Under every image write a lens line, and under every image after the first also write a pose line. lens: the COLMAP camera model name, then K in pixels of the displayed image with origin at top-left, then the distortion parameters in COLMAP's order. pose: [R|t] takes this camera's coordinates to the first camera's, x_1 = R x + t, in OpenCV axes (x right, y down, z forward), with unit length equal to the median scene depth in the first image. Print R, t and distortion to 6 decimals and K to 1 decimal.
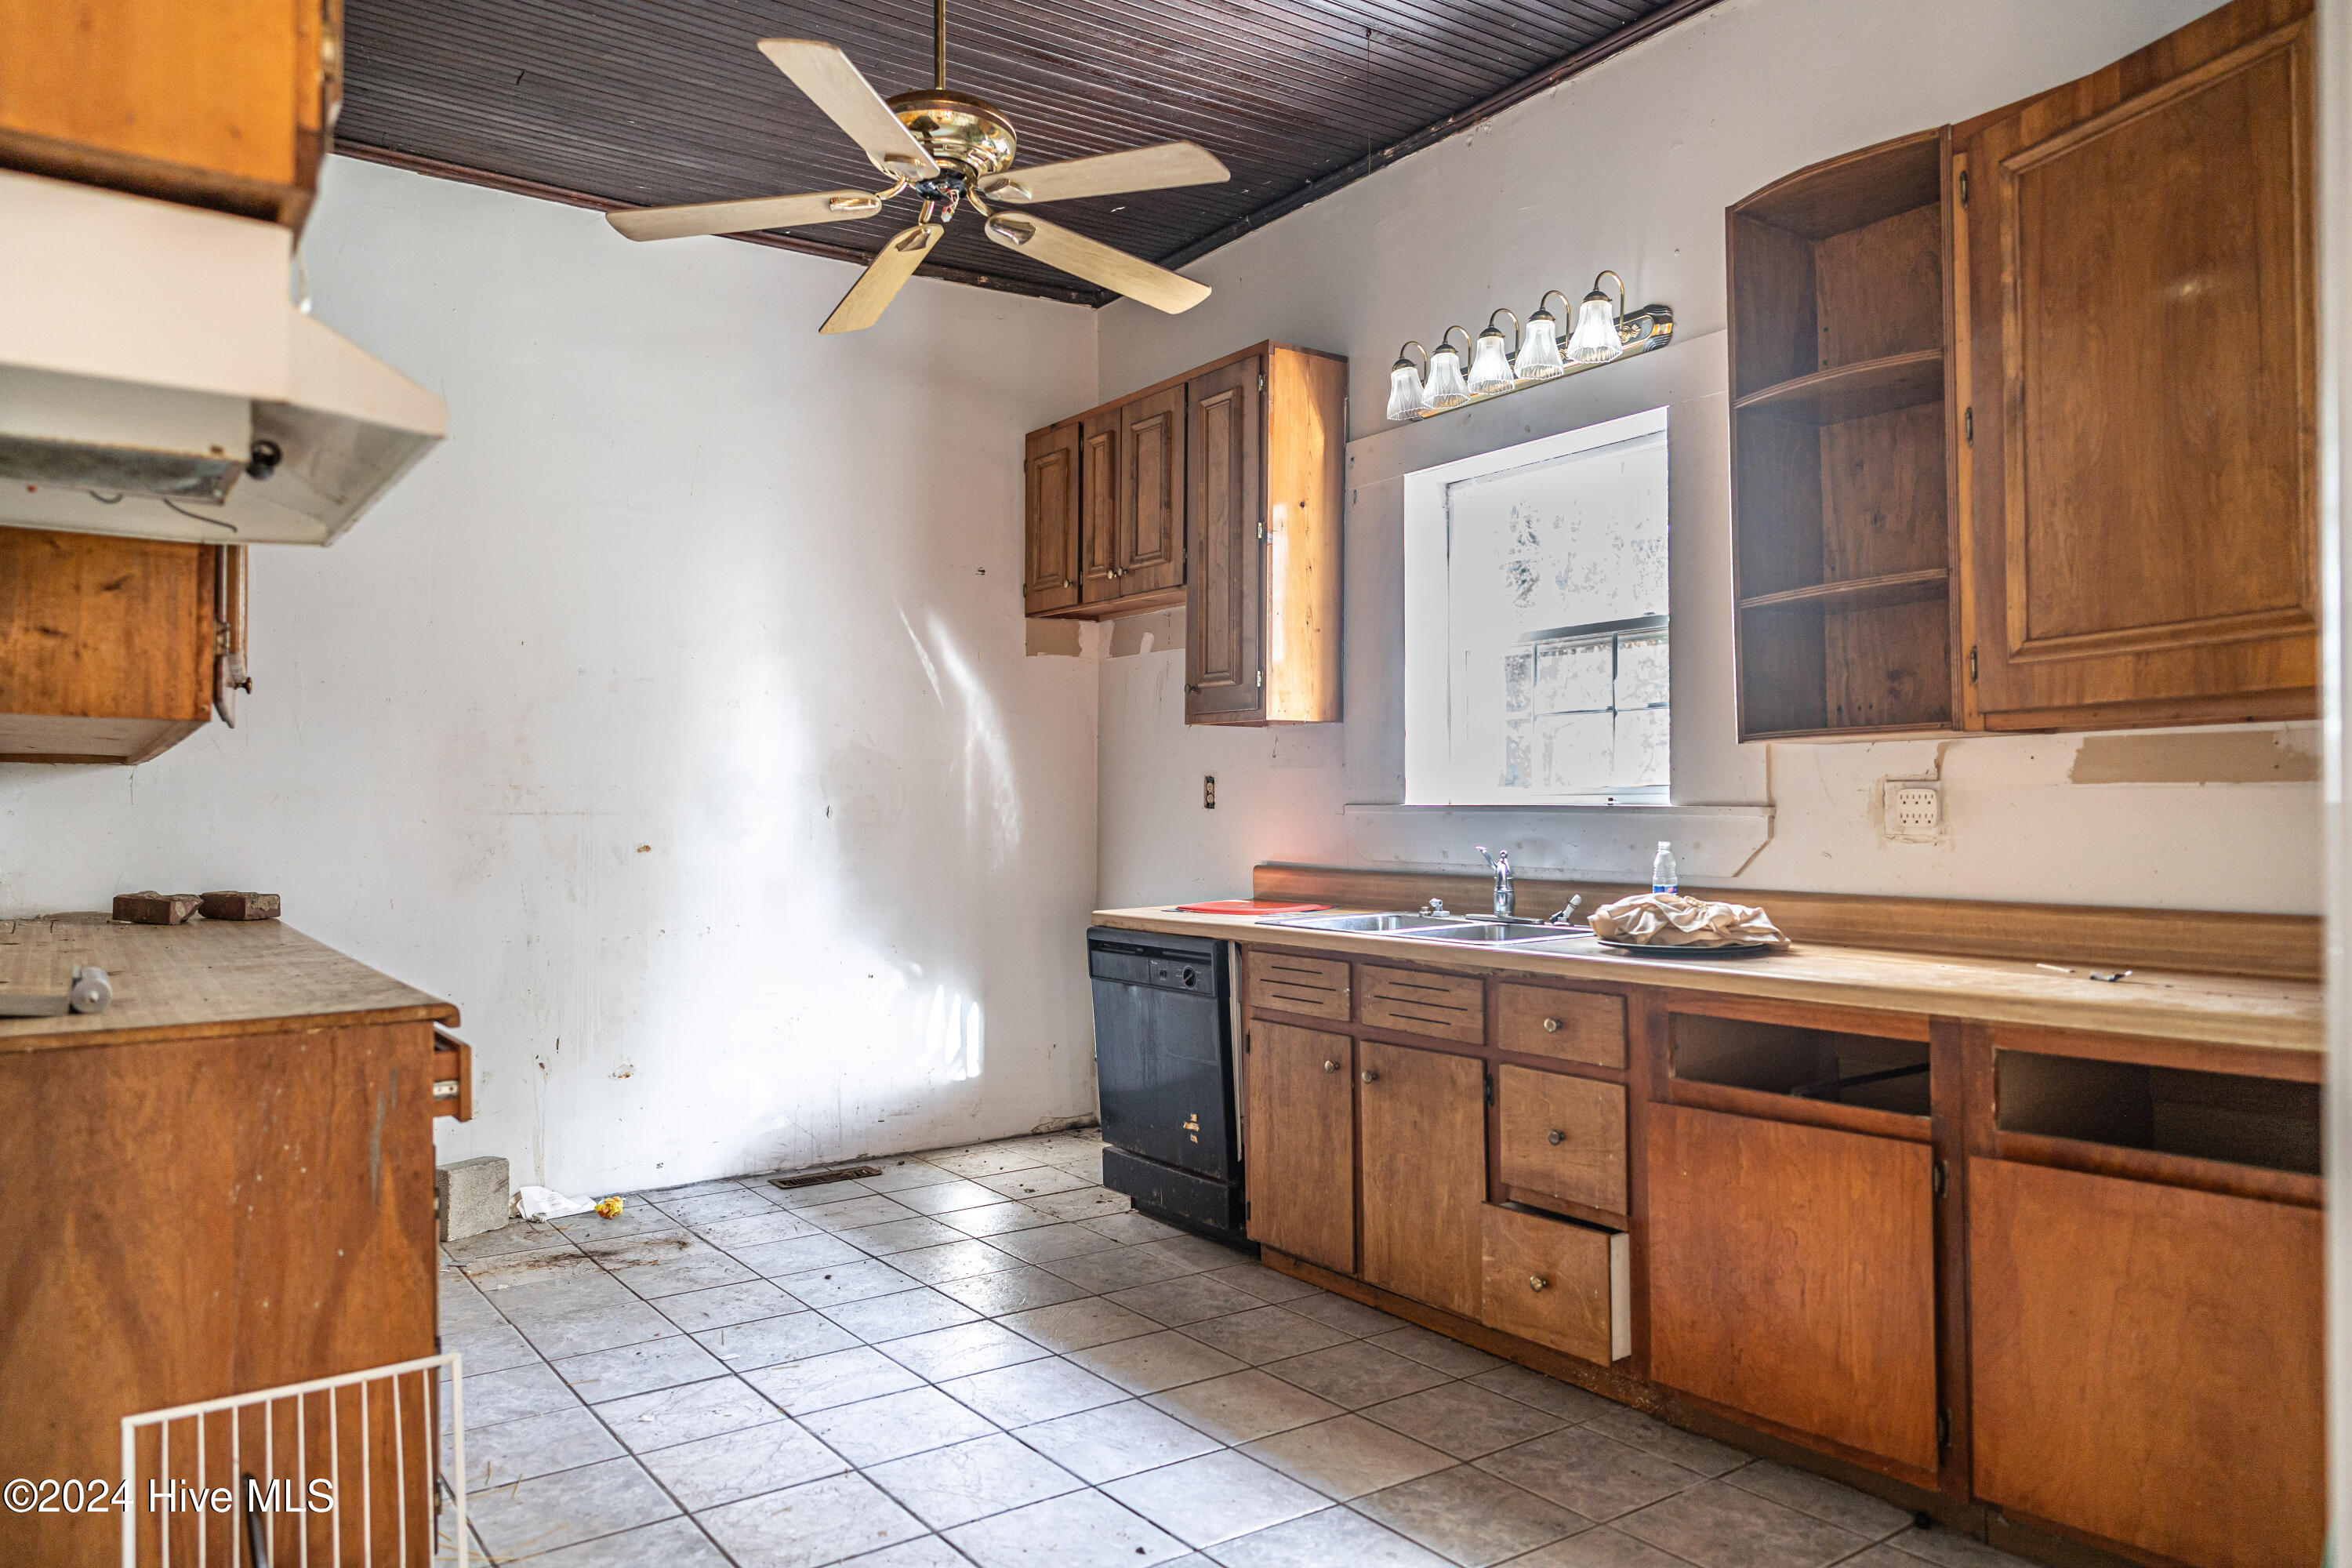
lens RADIAL K [[1556.6, 0, 1174.0], [0, 1556.6, 789.5], [0, 0, 1]] dist [-0.001441, 0.002729]
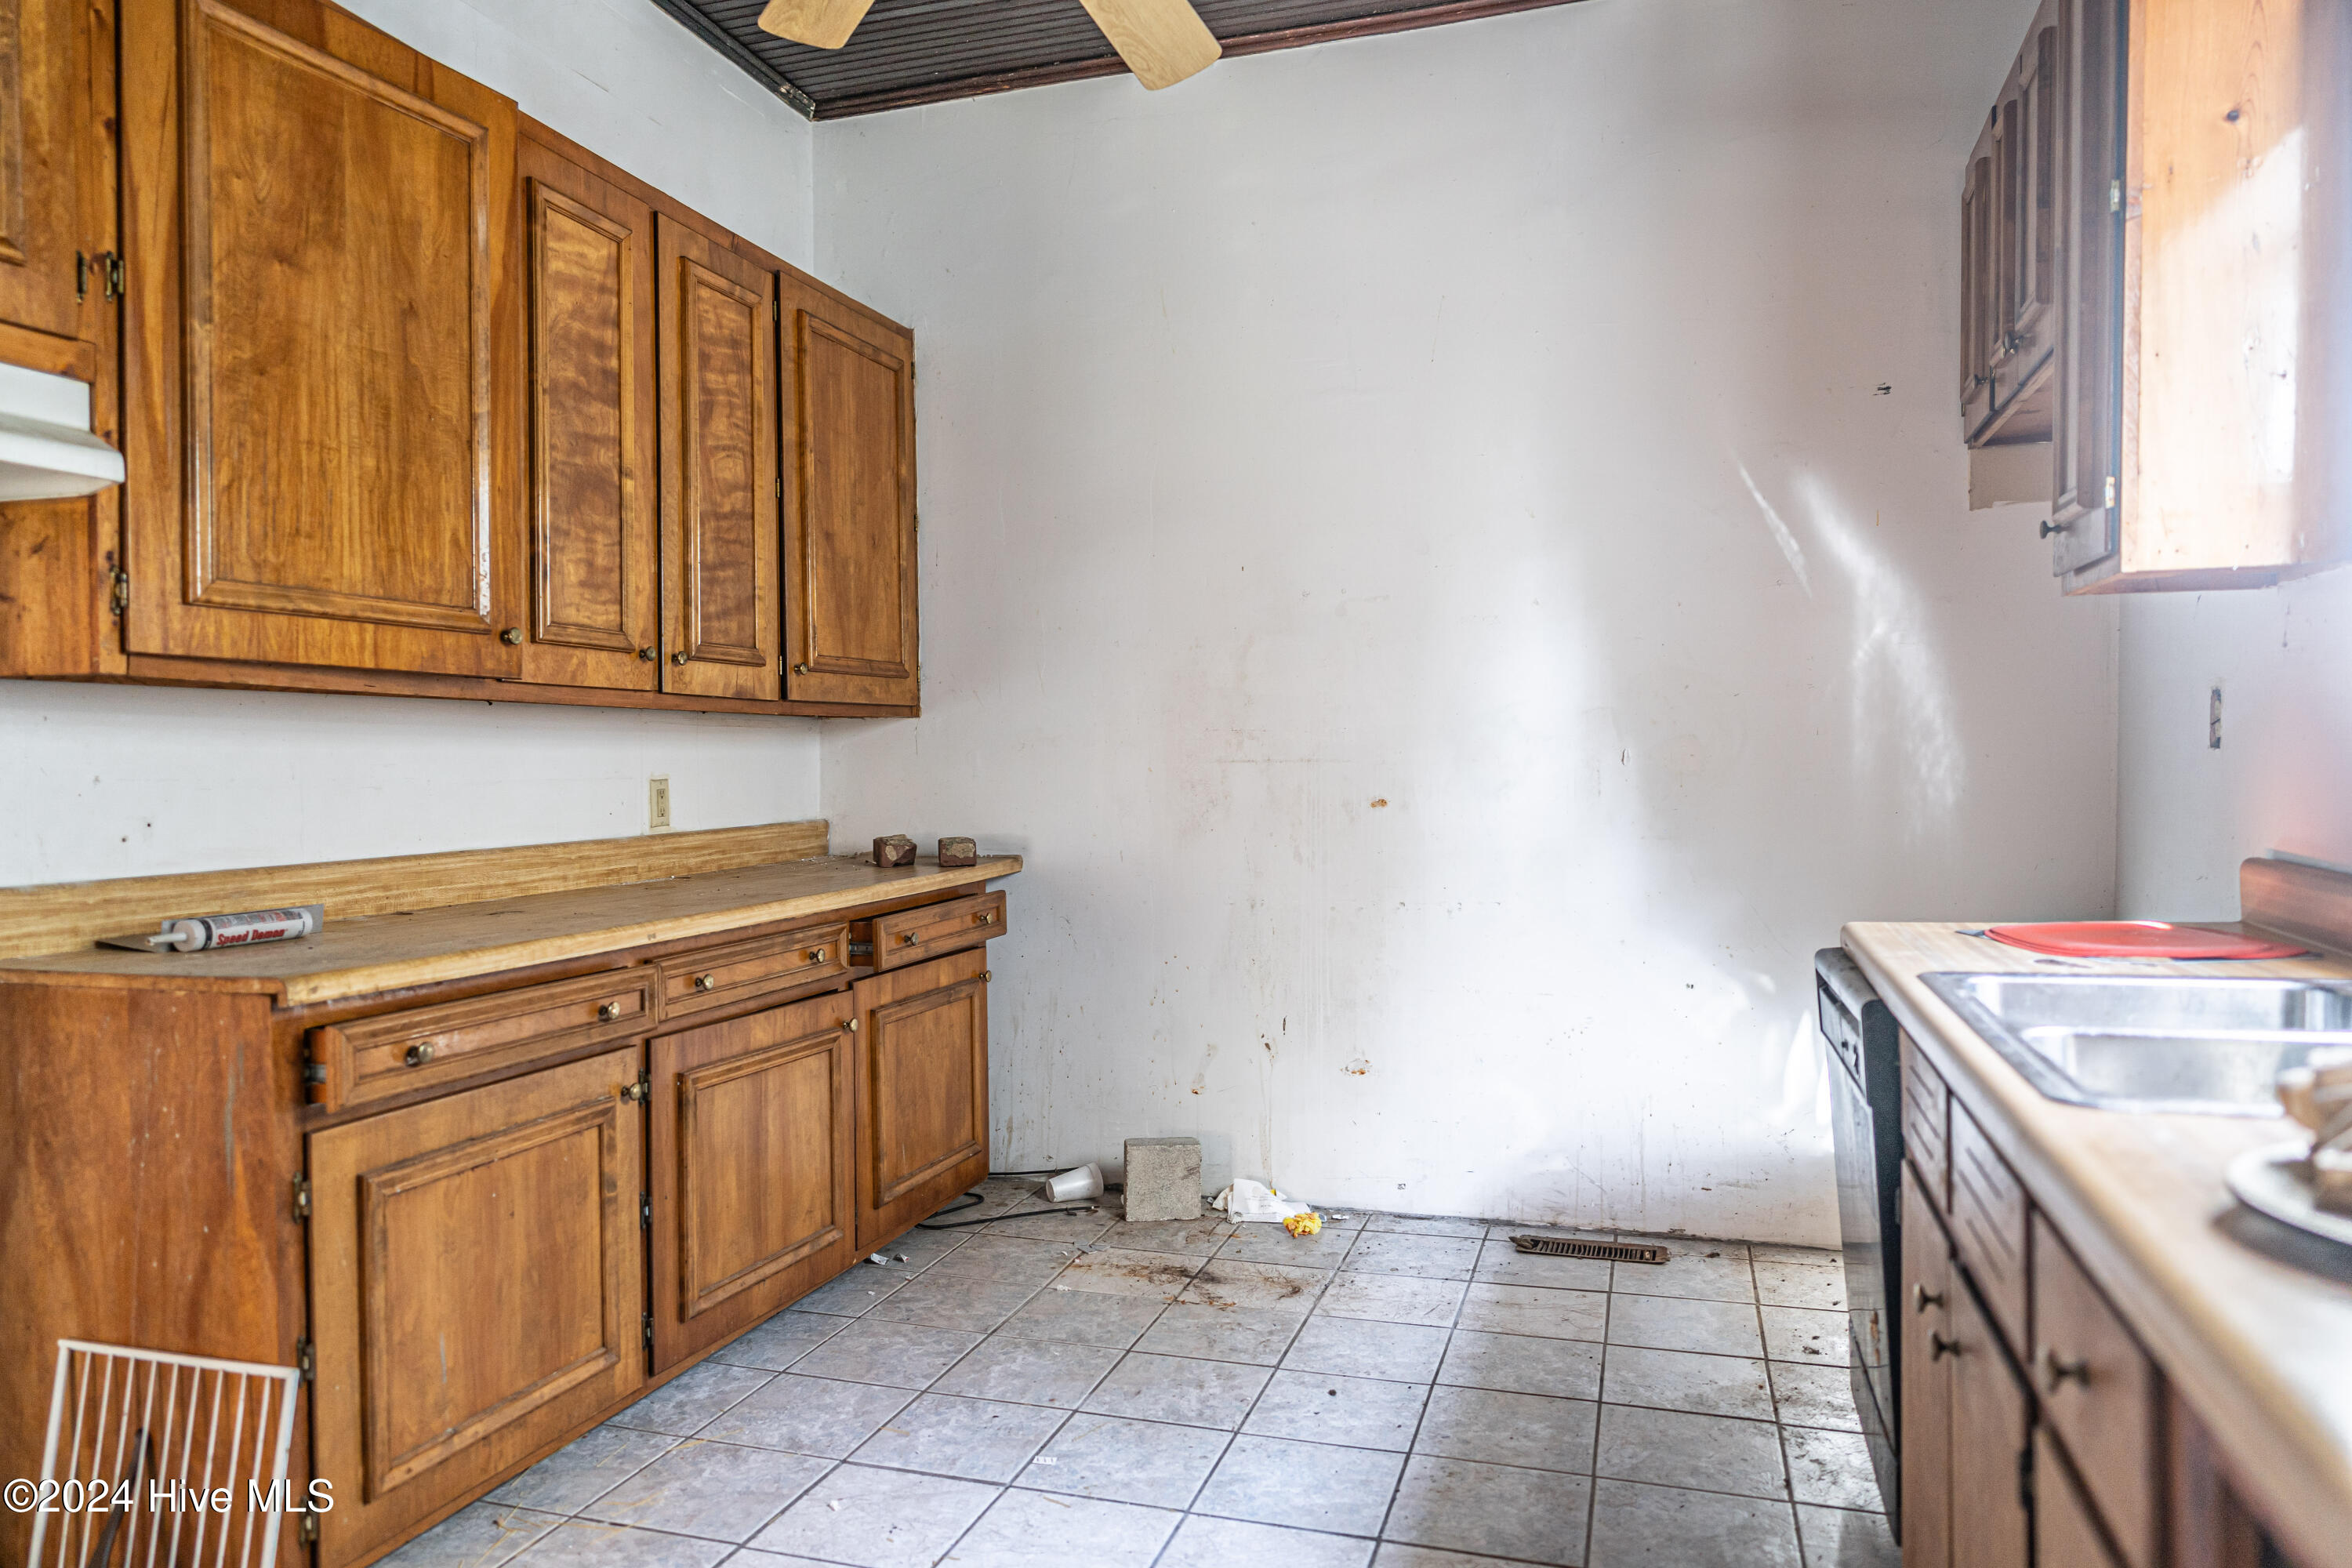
lens RADIAL K [[1568.1, 0, 1163.3], [0, 1568.1, 793.9], [0, 0, 1]] dist [-0.000566, 0.003542]
pose [[0.597383, 0.014450, -0.801826, 0.311309], [0.016294, 0.999413, 0.030150, 0.007402], [0.801791, -0.031076, 0.596796, 0.491314]]
